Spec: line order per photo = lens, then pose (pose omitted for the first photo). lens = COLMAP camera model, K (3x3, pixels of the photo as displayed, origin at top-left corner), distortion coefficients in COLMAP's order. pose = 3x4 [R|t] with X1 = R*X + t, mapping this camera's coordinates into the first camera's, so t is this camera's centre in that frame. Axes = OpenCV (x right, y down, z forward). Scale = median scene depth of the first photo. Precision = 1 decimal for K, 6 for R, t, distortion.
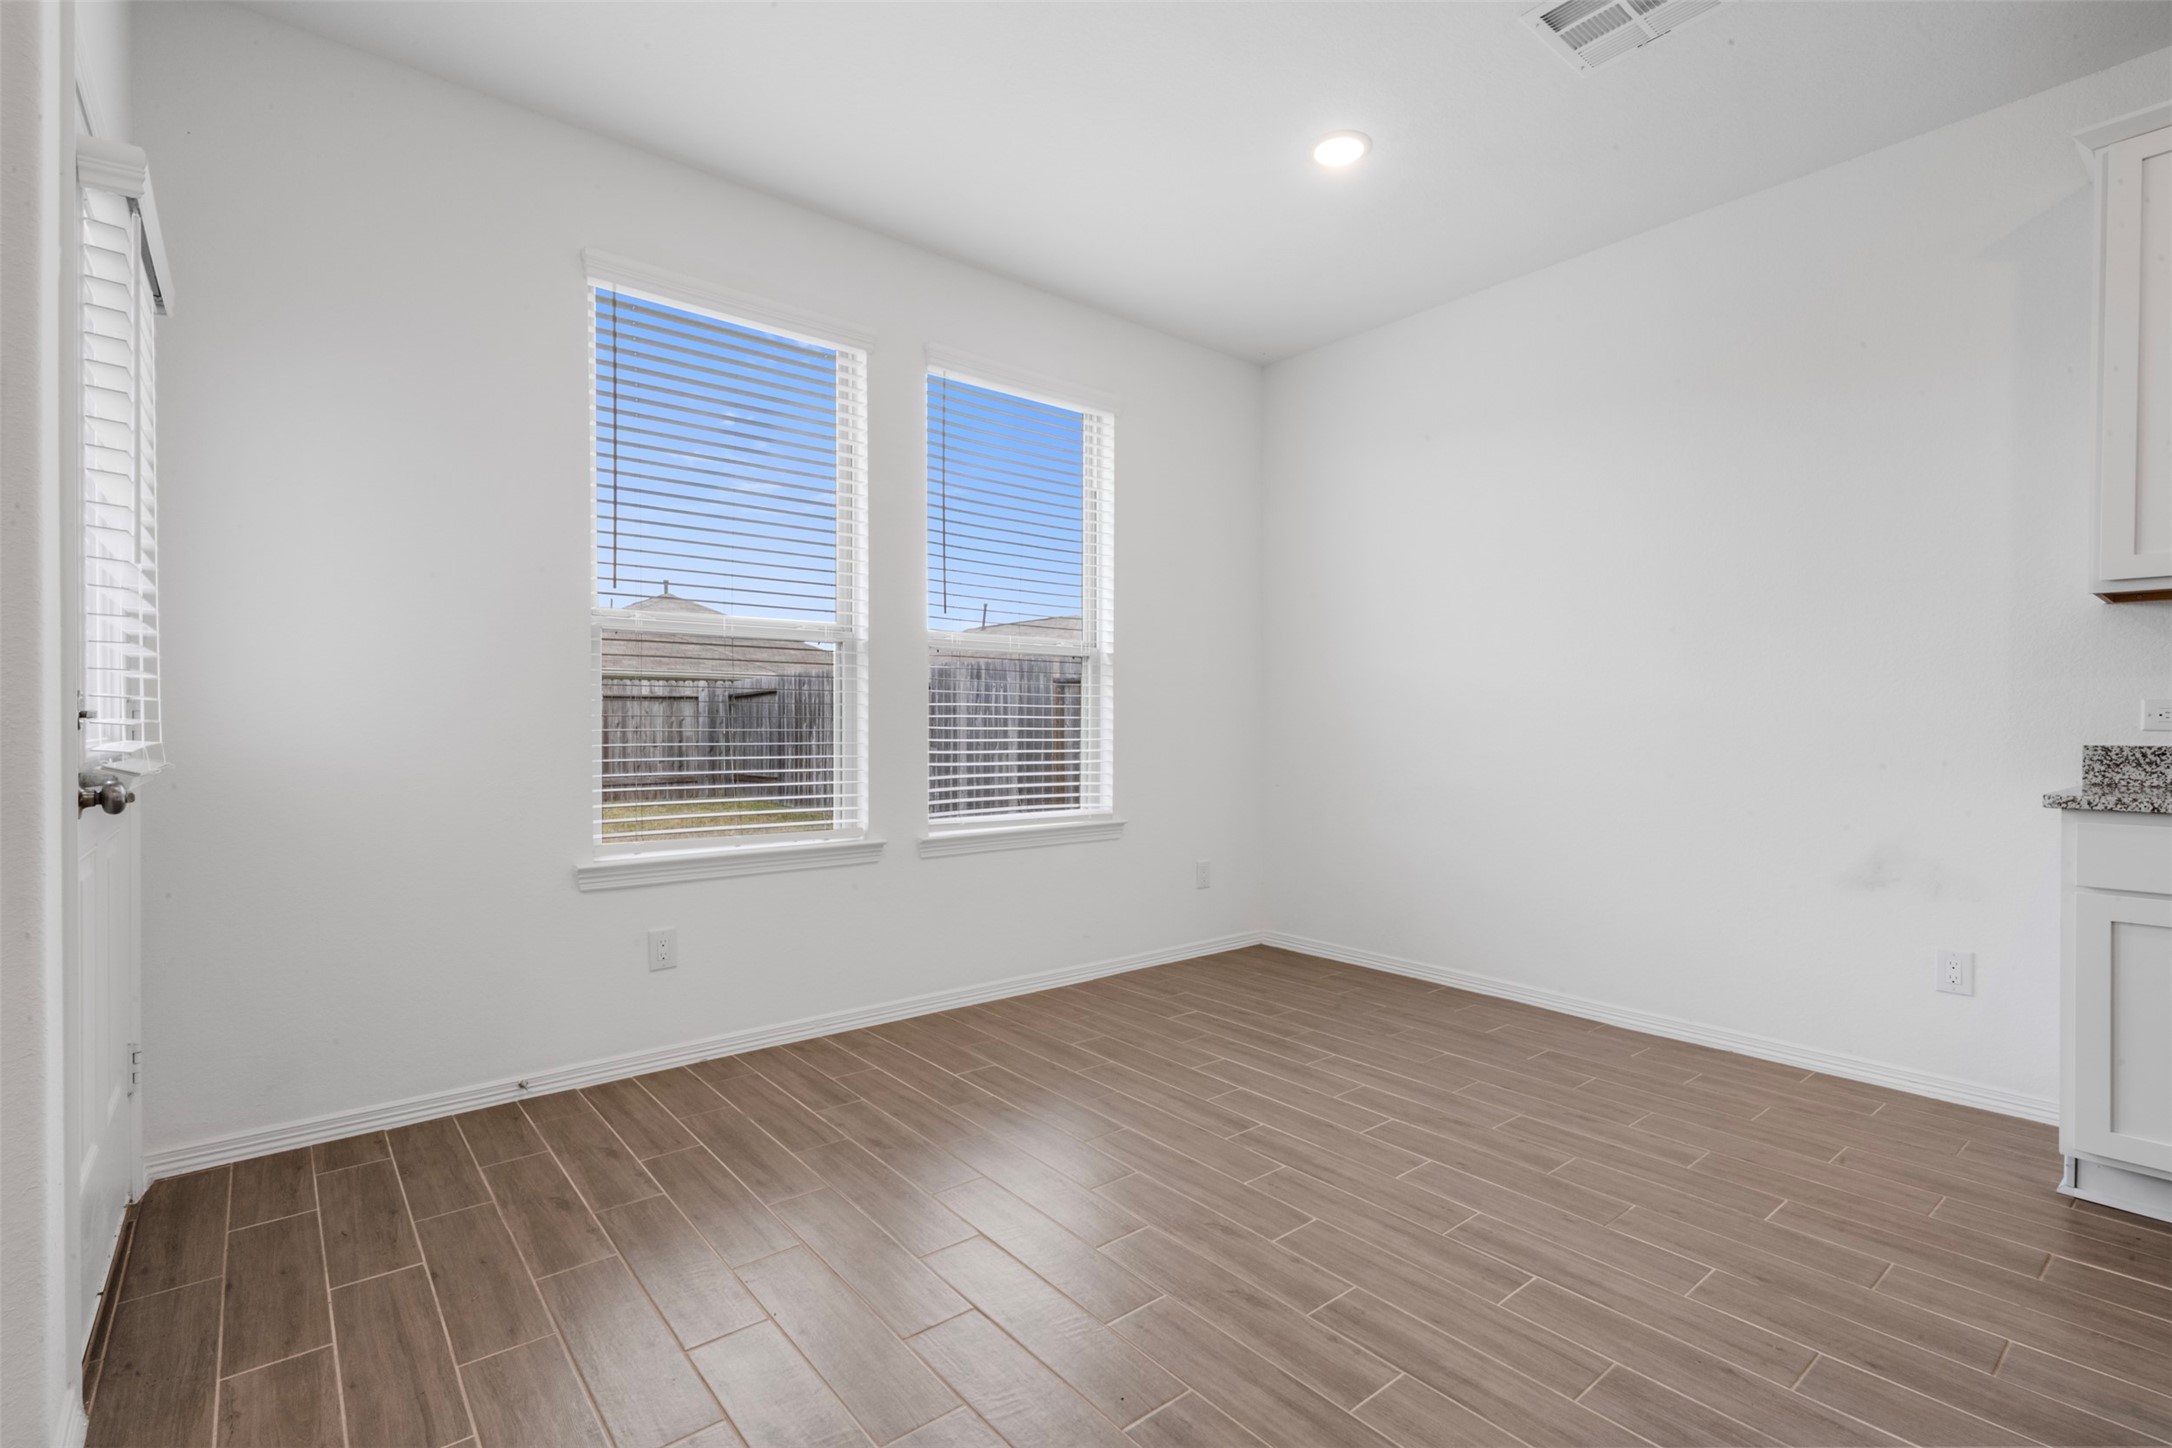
lens RADIAL K [[989.0, 0, 1075.5], [0, 989.0, 732.7], [0, 0, 1]] dist [0.000111, 0.000265]
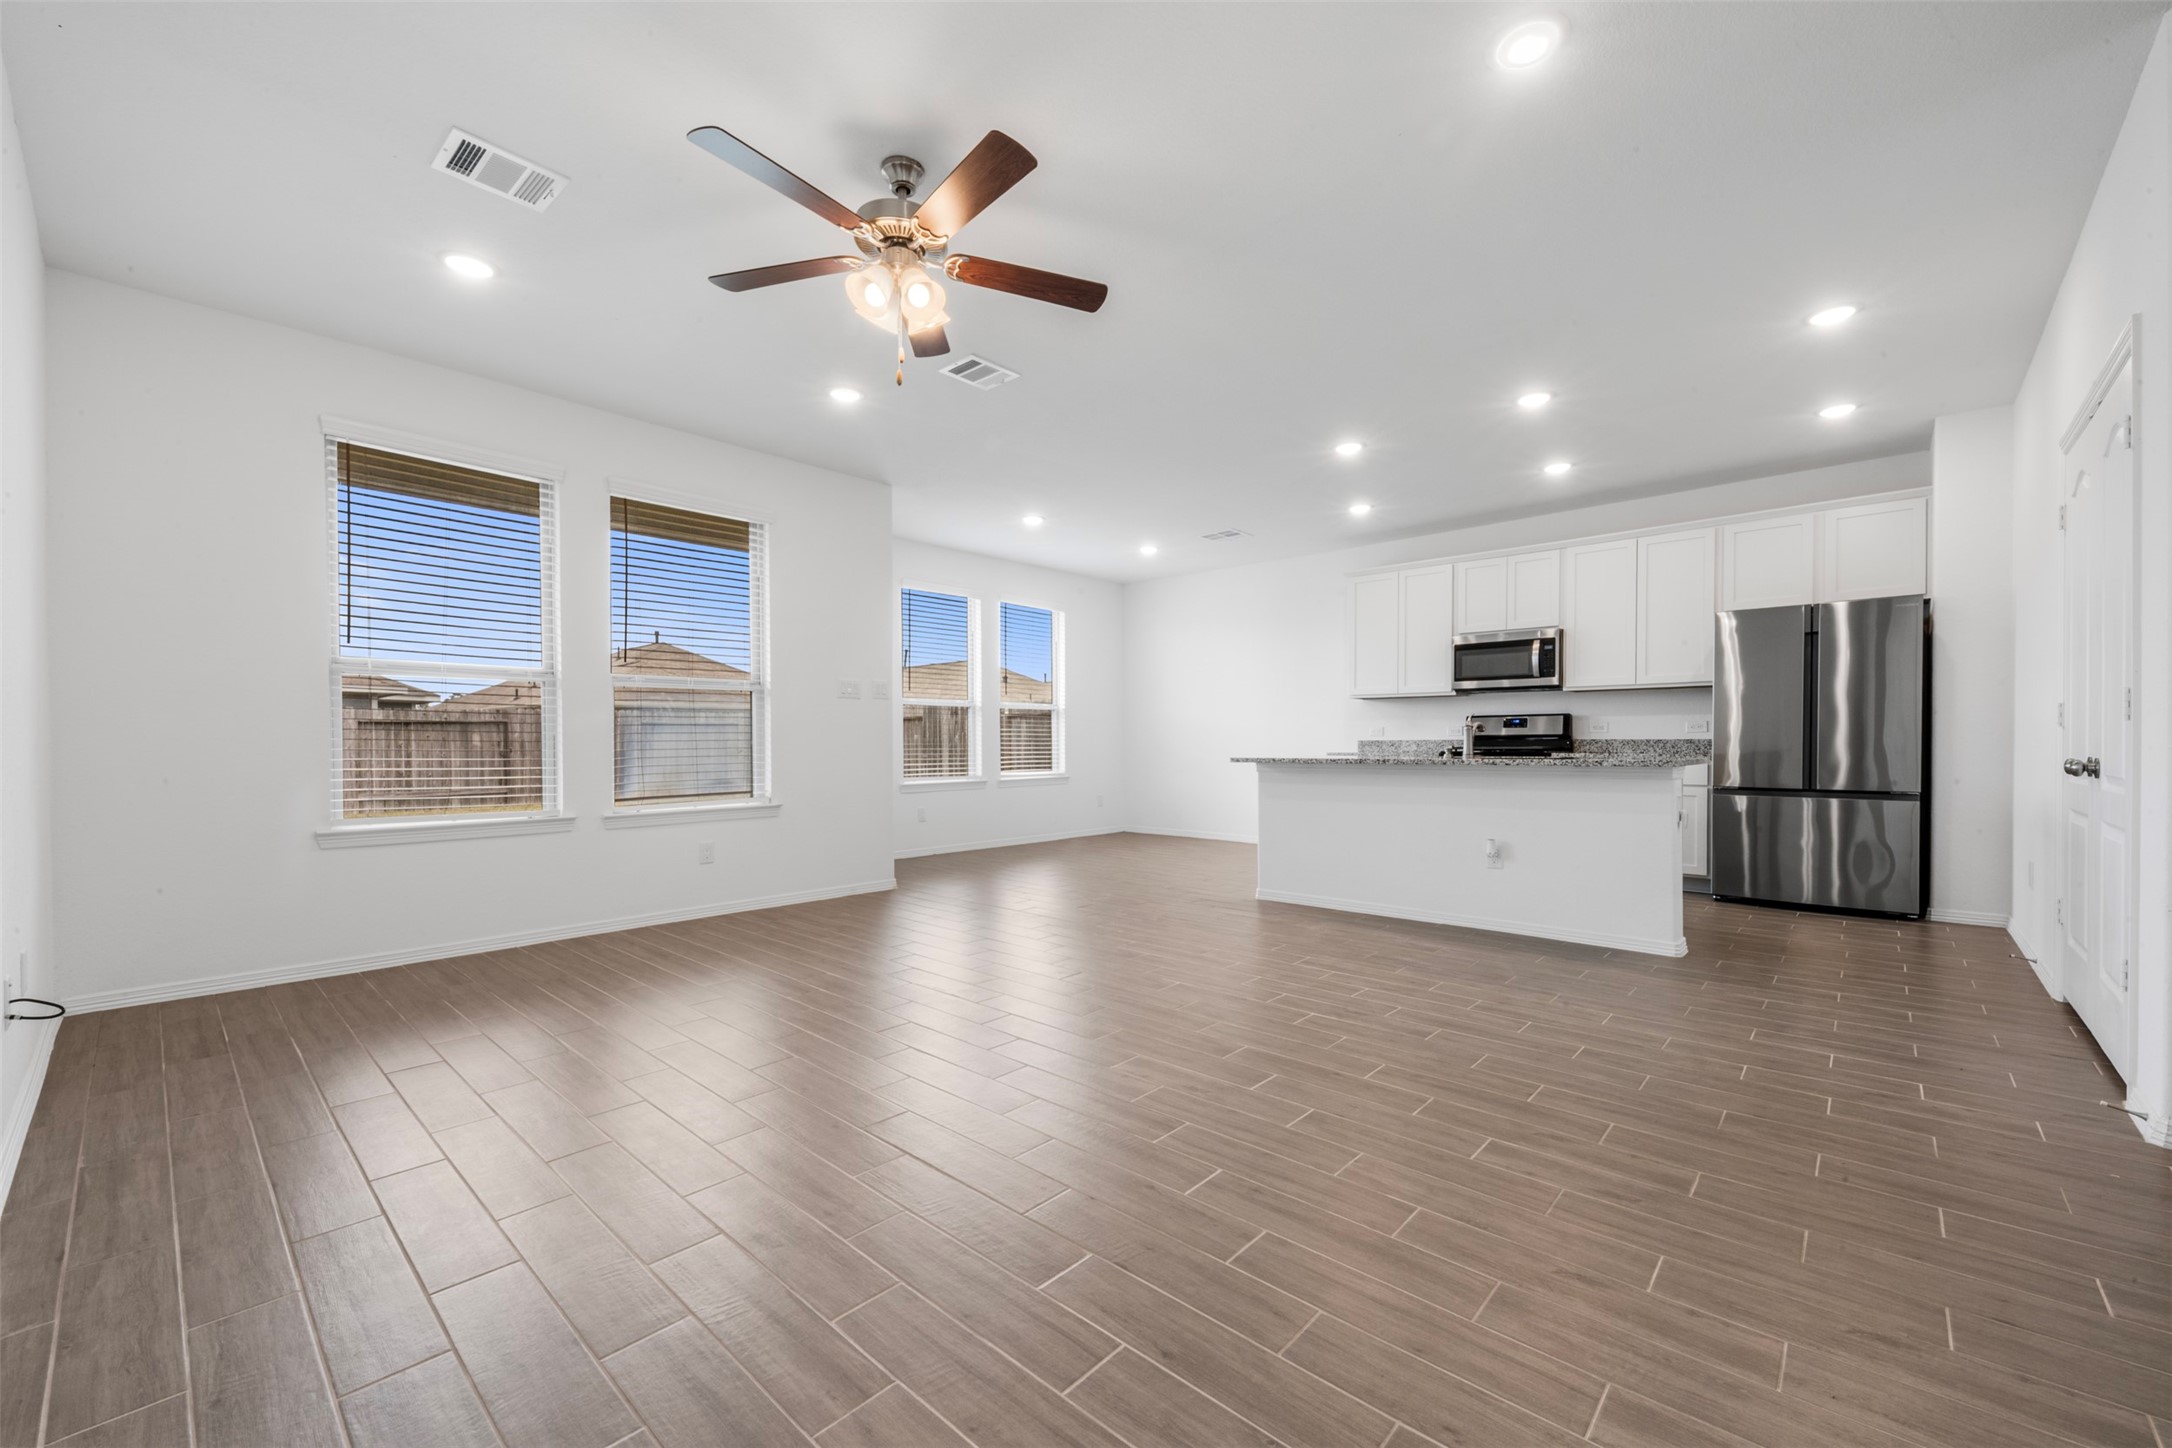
lens RADIAL K [[858.3, 0, 1089.0], [0, 858.3, 748.2], [0, 0, 1]] dist [0.002843, 0.000187]
pose [[0.989111, -0.005414, 0.147071, -0.252058], [0.005985, 0.999976, -0.003442, 0.030873], [-0.147048, 0.004285, 0.989120, -1.309329]]
